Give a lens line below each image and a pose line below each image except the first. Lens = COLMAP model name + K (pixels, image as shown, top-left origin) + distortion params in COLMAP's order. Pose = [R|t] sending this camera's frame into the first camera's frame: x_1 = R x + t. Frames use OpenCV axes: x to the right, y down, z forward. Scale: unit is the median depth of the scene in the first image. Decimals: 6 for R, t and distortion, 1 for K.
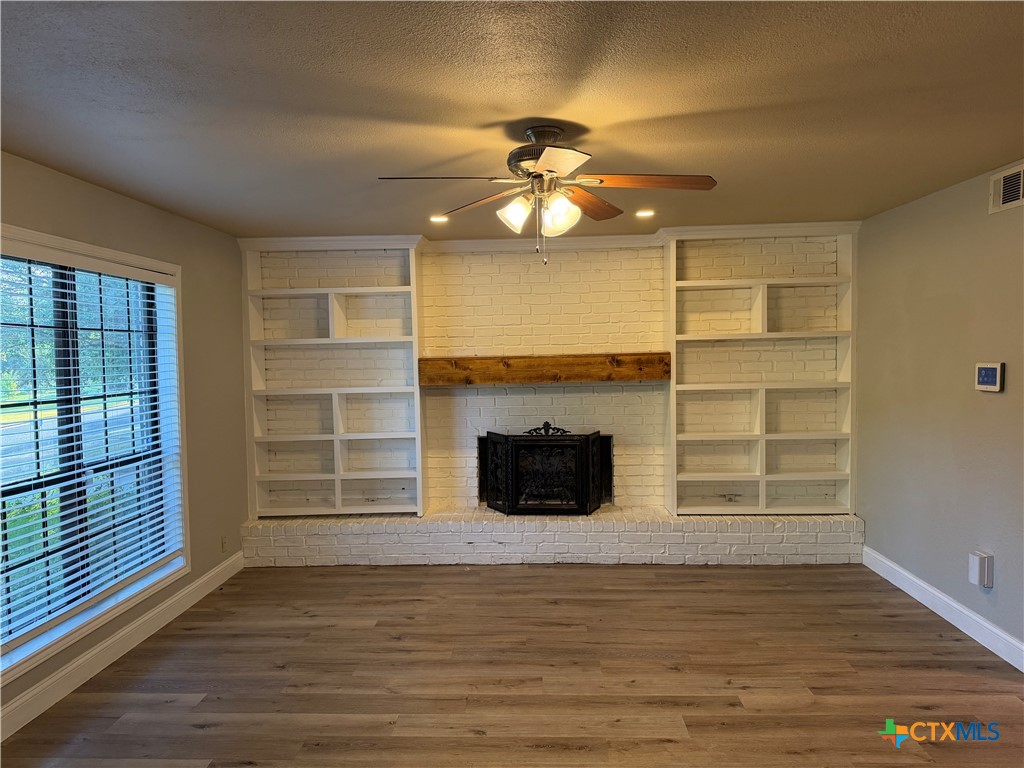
lens RADIAL K [[755.8, 0, 539.0], [0, 755.8, 386.4], [0, 0, 1]] dist [0.156713, -0.297252]
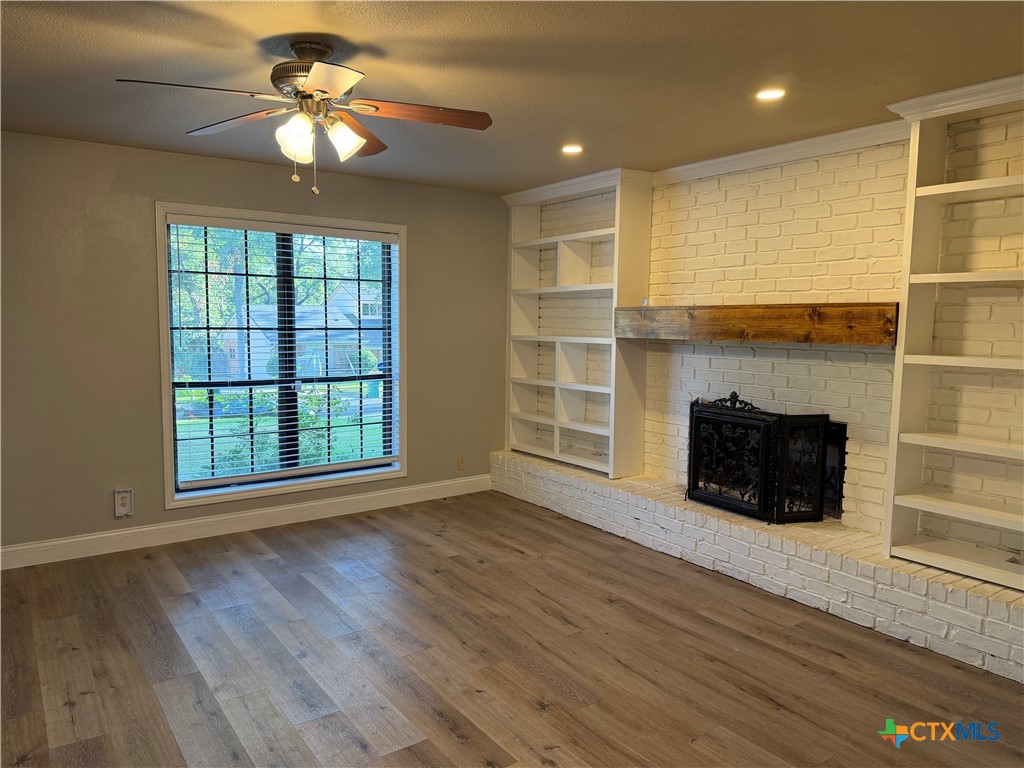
lens RADIAL K [[757.1, 0, 510.2], [0, 757.1, 401.2], [0, 0, 1]] dist [0.098364, -0.185883]
pose [[0.564874, 0.113333, -0.817357, 0.526264], [-0.054779, 0.993489, 0.099897, -0.009197], [0.823357, -0.011655, 0.567404, 0.375946]]
